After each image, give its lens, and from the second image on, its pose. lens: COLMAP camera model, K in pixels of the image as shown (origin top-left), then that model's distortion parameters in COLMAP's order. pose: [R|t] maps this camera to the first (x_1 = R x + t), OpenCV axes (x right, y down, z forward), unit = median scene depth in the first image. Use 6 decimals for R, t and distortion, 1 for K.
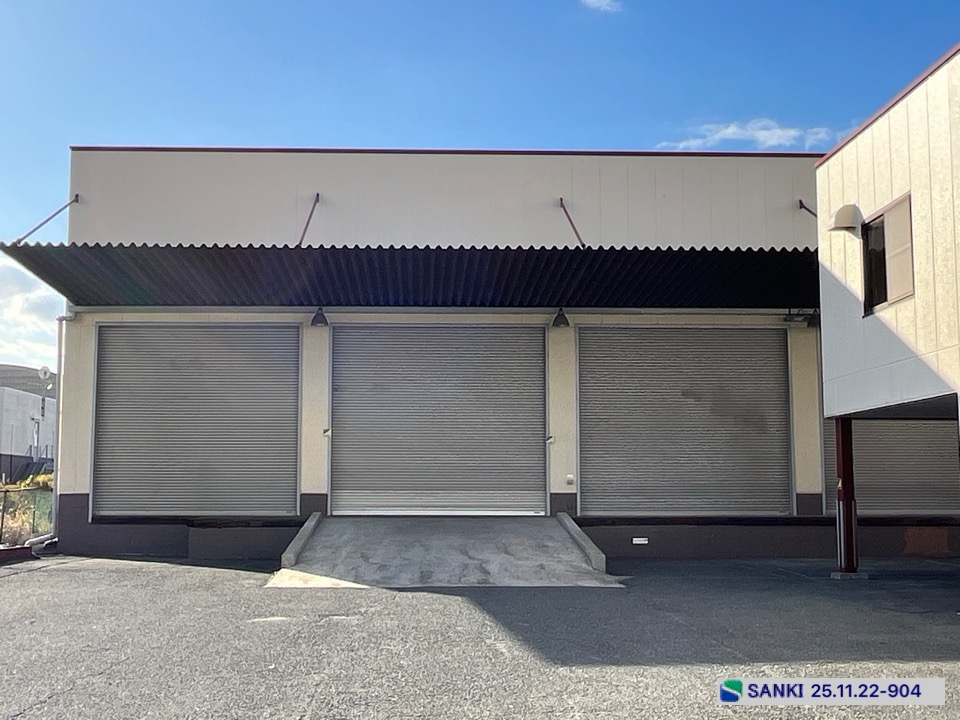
lens RADIAL K [[1218.1, 0, 485.3], [0, 1218.1, 360.2], [0, 0, 1]] dist [-0.013793, 0.000000]
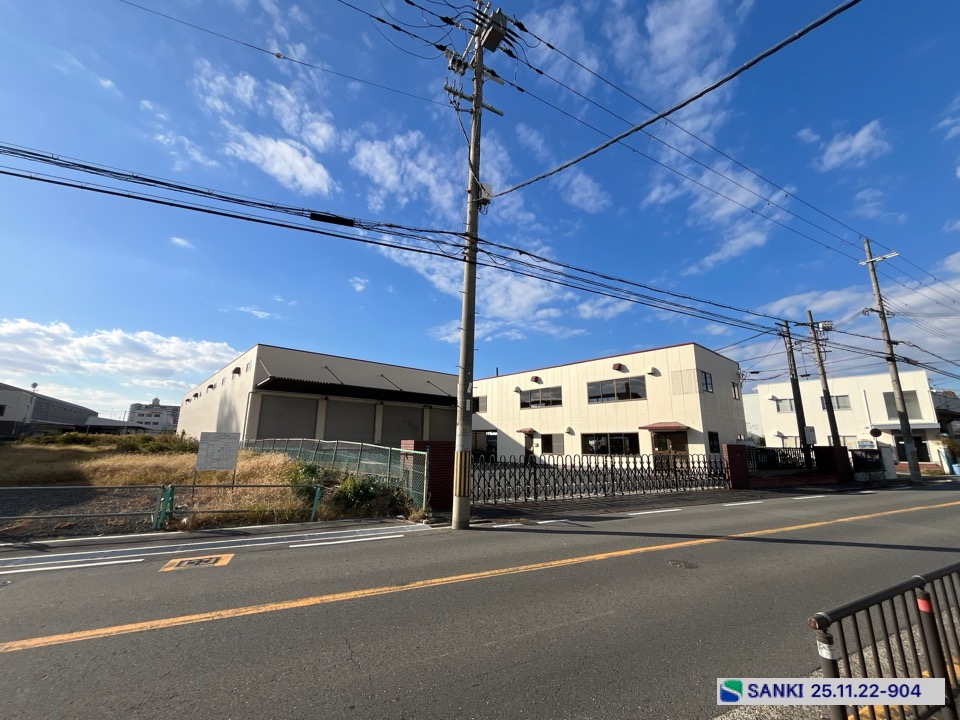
lens RADIAL K [[392.0, 0, 483.4], [0, 392.0, 359.9], [0, 0, 1]] dist [0.003622, -0.001479]
pose [[0.756079, 0.146105, 0.637963, -0.585111], [-0.083468, 0.988330, -0.127424, -0.037479], [-0.649136, 0.043093, 0.759451, -0.305863]]
